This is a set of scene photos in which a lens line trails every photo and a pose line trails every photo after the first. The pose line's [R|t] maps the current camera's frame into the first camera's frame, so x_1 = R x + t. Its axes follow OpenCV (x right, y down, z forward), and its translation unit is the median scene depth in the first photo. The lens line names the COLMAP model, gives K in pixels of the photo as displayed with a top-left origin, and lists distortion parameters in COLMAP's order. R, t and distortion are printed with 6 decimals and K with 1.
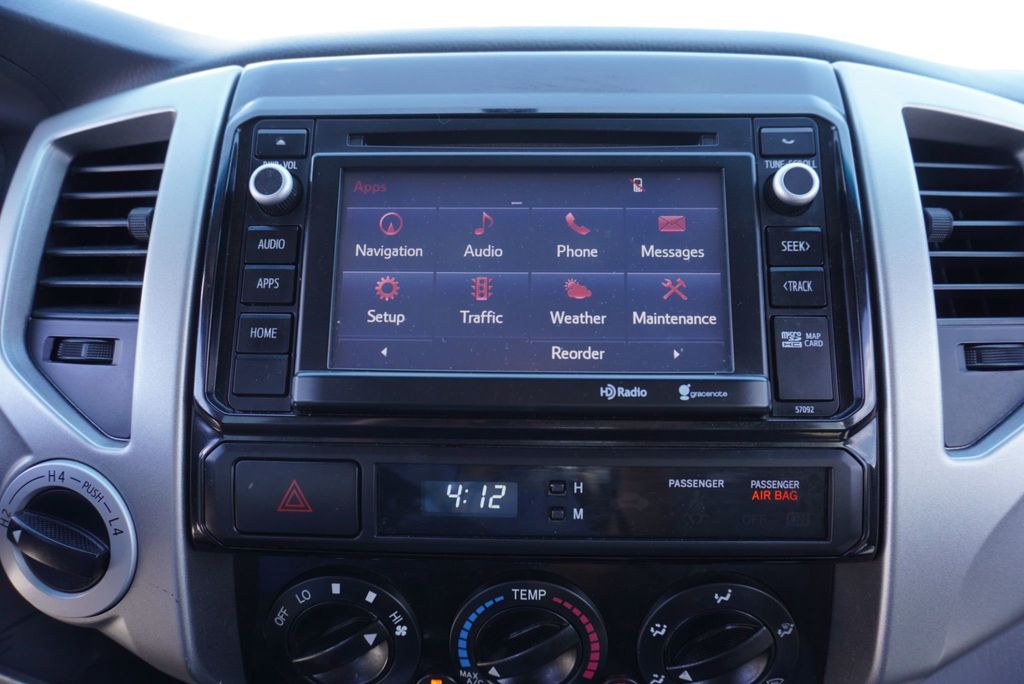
lens RADIAL K [[701.8, 0, 509.4], [0, 701.8, 344.0], [0, 0, 1]] dist [-0.051305, 0.043053]
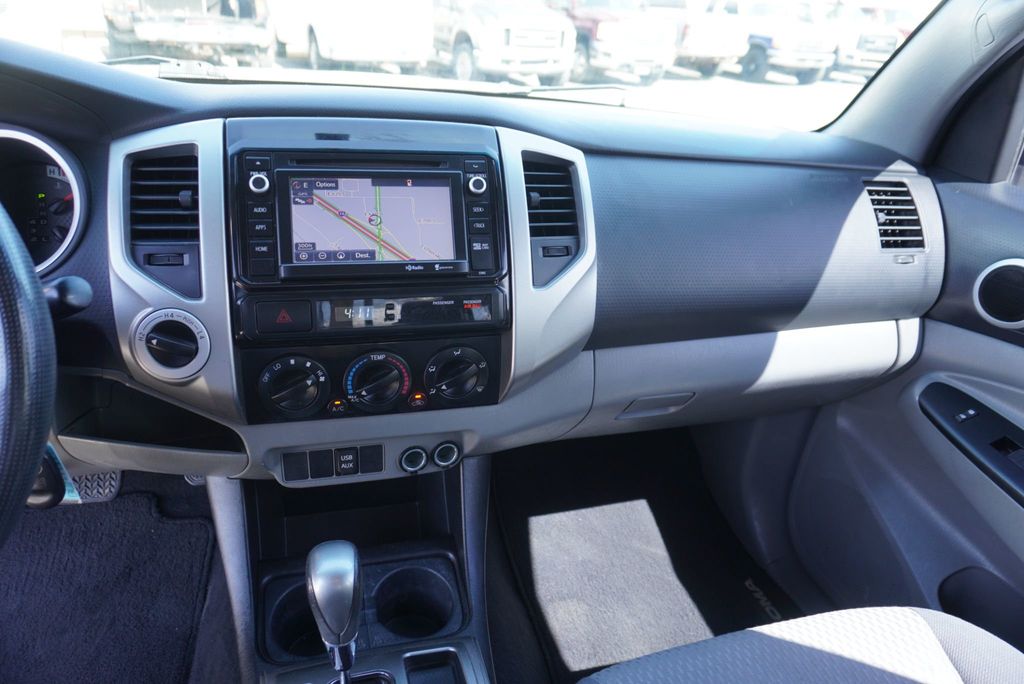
lens RADIAL K [[701.8, 0, 509.4], [0, 701.8, 344.0], [0, 0, 1]] dist [-0.051305, 0.043053]
pose [[0.948769, -0.065292, 0.309152, -0.303475], [0.024931, 0.990836, 0.132748, 0.010251], [-0.314986, -0.118239, 0.941702, -1.487042]]
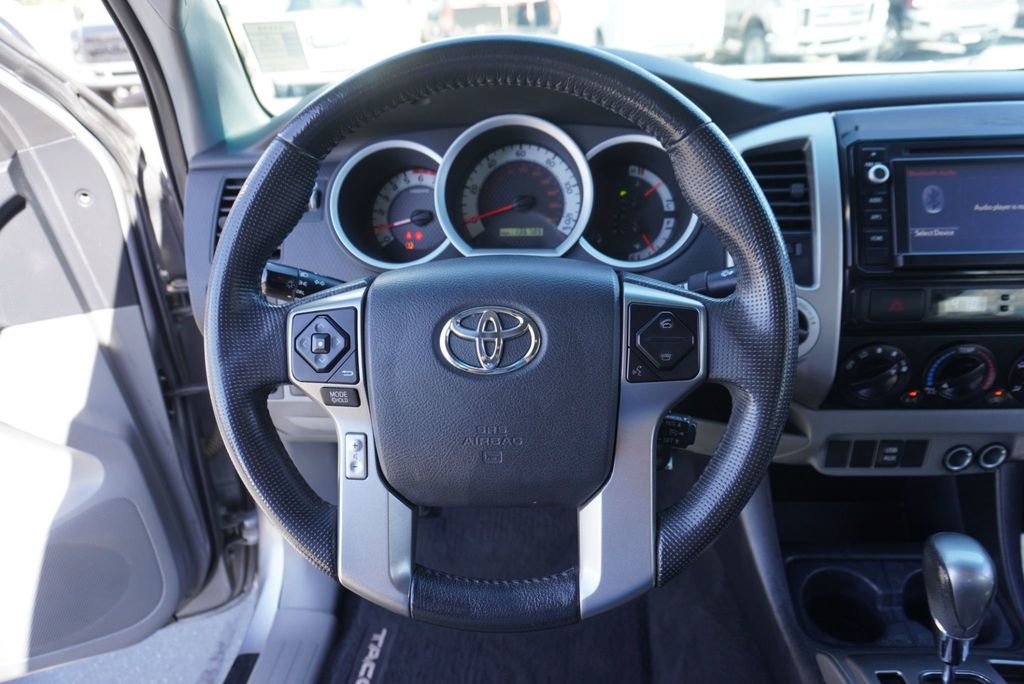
lens RADIAL K [[701.8, 0, 509.4], [0, 701.8, 344.0], [0, 0, 1]] dist [-0.051305, 0.043053]
pose [[0.998624, -0.018954, -0.048888, -1.482139], [0.025147, 0.991282, 0.129336, 0.004435], [0.046011, -0.130387, 0.990395, -1.444032]]
